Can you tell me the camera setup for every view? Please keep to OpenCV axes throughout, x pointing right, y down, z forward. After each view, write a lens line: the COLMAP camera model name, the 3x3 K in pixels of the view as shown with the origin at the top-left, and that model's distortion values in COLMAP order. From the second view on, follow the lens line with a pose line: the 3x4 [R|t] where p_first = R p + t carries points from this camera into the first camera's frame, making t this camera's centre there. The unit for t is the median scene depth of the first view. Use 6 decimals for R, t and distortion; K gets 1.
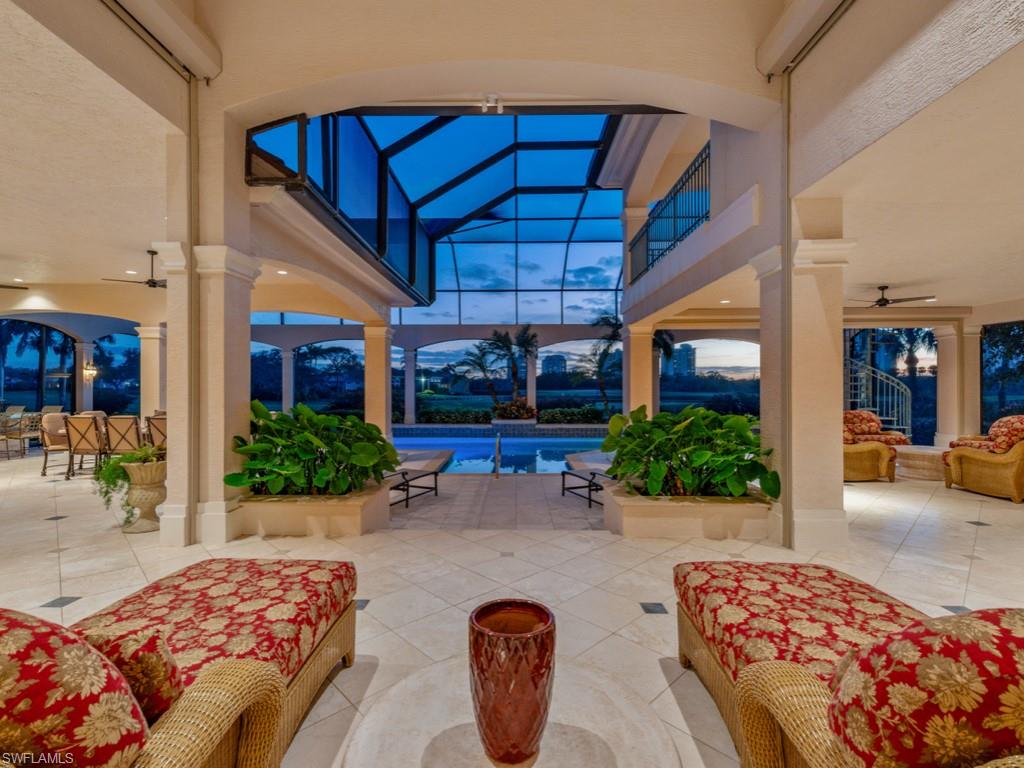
lens RADIAL K [[447.5, 0, 511.2], [0, 447.5, 384.7], [0, 0, 1]] dist [0.000798, 0.000021]
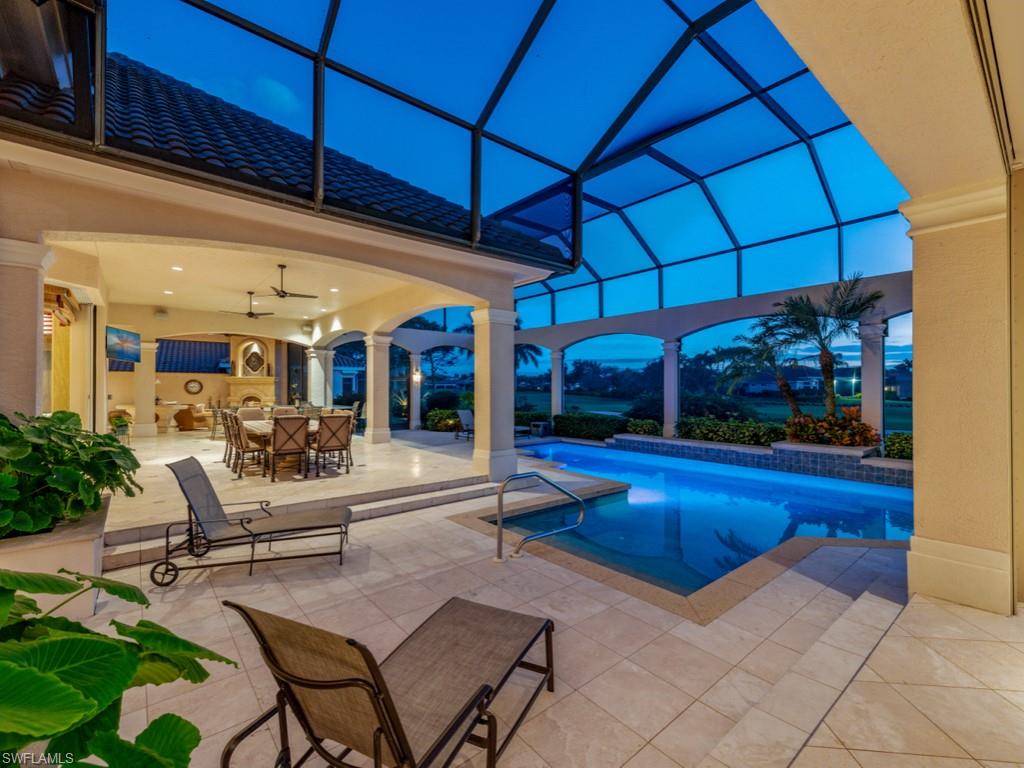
lens RADIAL K [[446.1, 0, 508.3], [0, 446.1, 385.0], [0, 0, 1]] dist [0.004249, -0.000275]
pose [[0.654330, -0.004008, -0.756198, 0.185025], [0.000525, 0.999988, -0.004846, 0.003019], [0.756209, 0.002774, 0.654325, 0.319867]]
